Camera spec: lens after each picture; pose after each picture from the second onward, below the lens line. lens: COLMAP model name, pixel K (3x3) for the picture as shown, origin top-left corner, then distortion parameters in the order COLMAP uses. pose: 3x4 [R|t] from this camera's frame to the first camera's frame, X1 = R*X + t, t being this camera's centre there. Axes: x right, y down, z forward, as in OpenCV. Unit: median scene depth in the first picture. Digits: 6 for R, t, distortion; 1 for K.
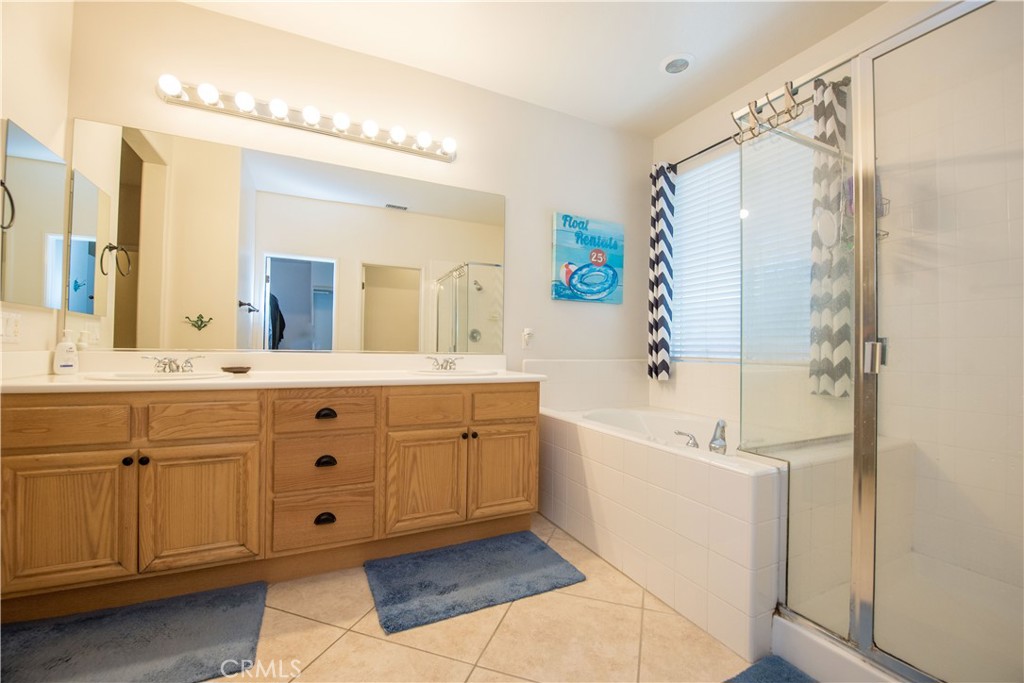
lens RADIAL K [[409.5, 0, 511.7], [0, 409.5, 345.1], [0, 0, 1]] dist [-0.022613, -0.000442]
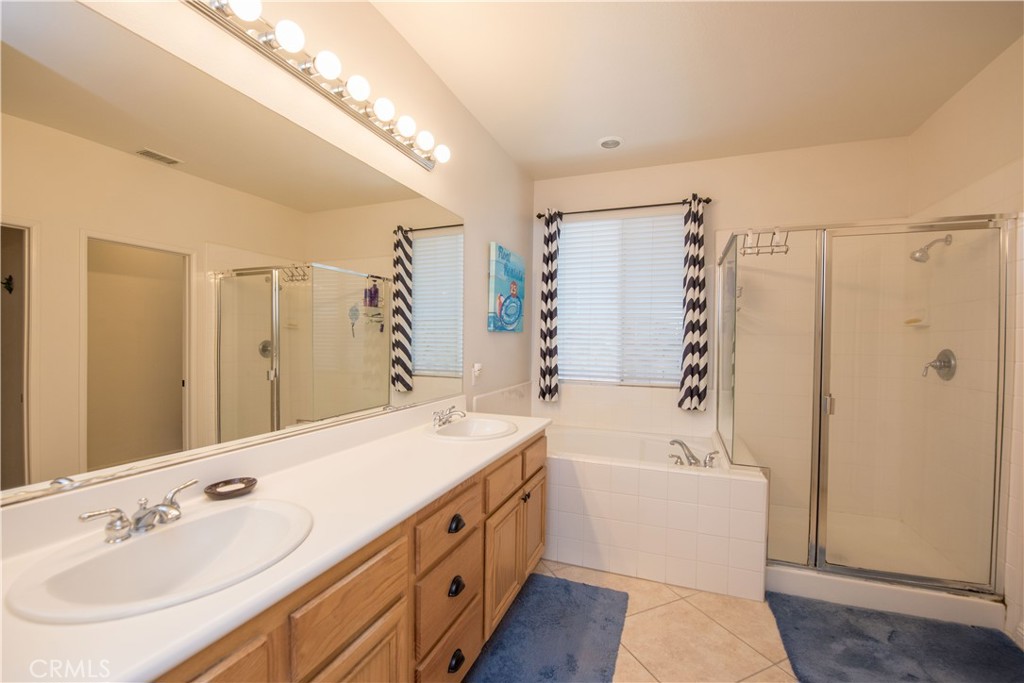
lens RADIAL K [[418.7, 0, 517.1], [0, 418.7, 344.4], [0, 0, 1]] dist [-0.020224, -0.000387]
pose [[0.734110, -0.008232, 0.678981, -0.524898], [-0.011017, 0.999651, 0.024031, -0.104330], [-0.678941, -0.025122, 0.733763, 0.220204]]
